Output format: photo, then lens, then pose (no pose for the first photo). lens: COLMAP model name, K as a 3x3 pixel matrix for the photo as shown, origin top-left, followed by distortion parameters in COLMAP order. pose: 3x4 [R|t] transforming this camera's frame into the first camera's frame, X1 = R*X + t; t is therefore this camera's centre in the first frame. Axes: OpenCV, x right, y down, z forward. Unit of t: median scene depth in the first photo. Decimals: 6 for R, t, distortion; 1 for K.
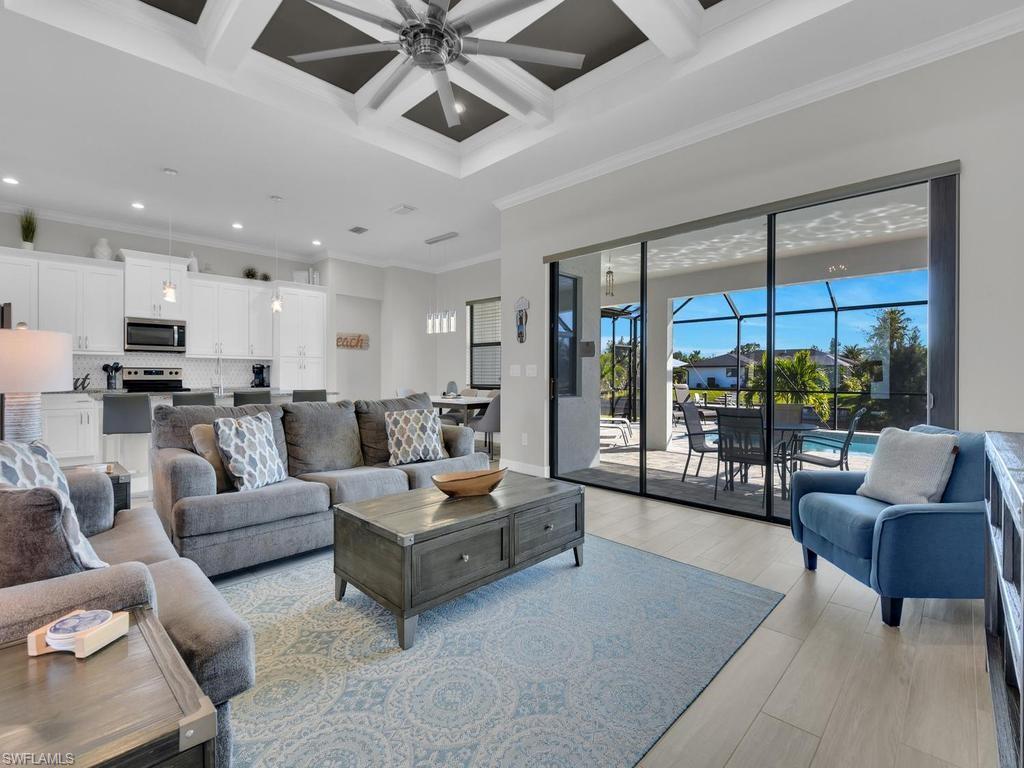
lens RADIAL K [[473.7, 0, 513.4], [0, 473.7, 383.7], [0, 0, 1]] dist [-0.004122, -0.004422]
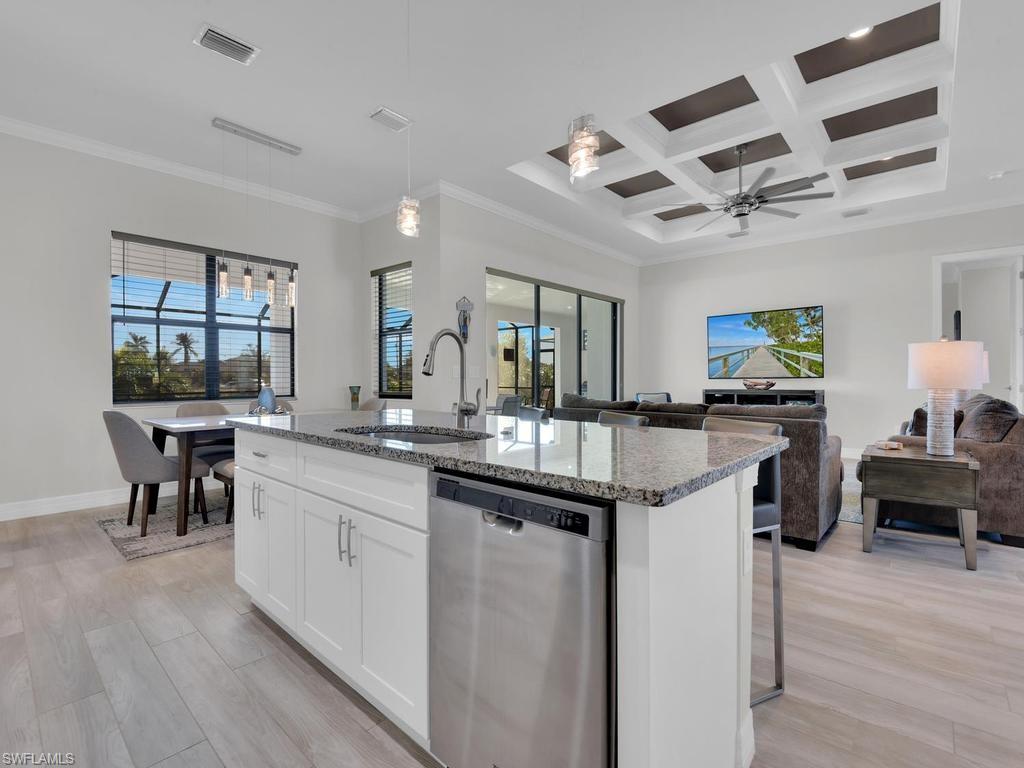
lens RADIAL K [[473.7, 0, 517.4], [0, 473.7, 384.8], [0, 0, 1]] dist [-0.004122, -0.004422]
pose [[-0.060579, -0.019672, 0.997970, -0.806254], [0.019487, 0.999592, 0.020887, -0.017405], [-0.997973, 0.020712, -0.060170, 0.790984]]
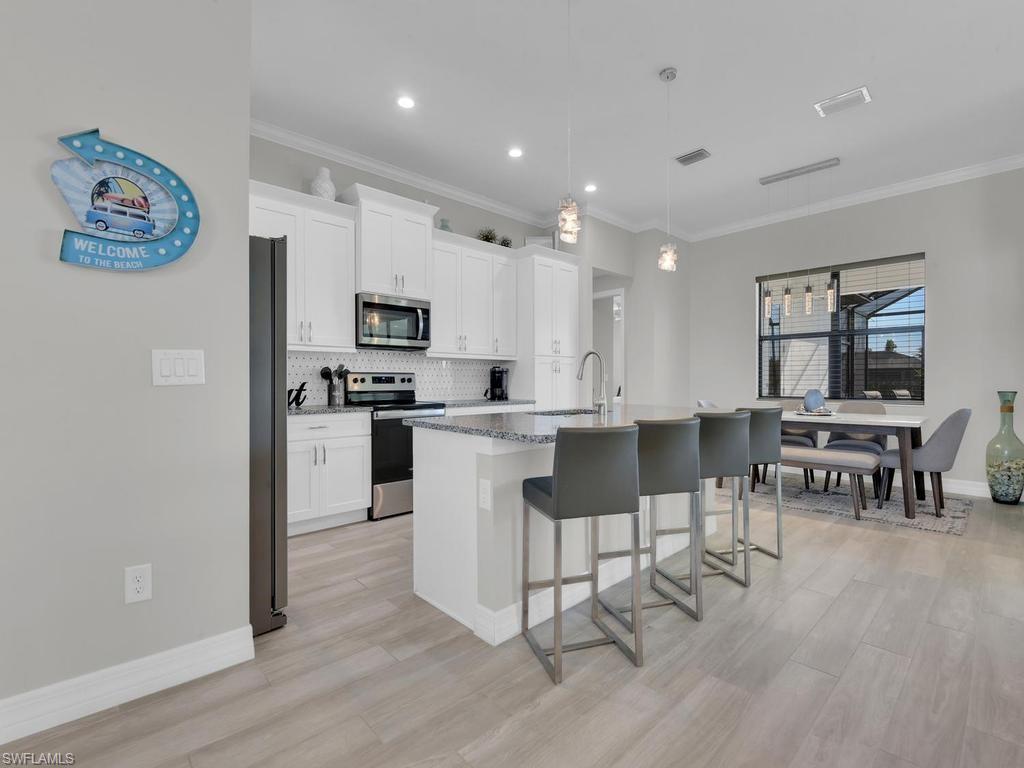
lens RADIAL K [[473.7, 0, 507.6], [0, 473.7, 387.5], [0, 0, 1]] dist [-0.004122, -0.004422]
pose [[0.998758, -0.007011, -0.049323, -0.568569], [0.006701, 0.999957, -0.006433, -0.007580], [0.049366, 0.006094, 0.998762, 0.354731]]
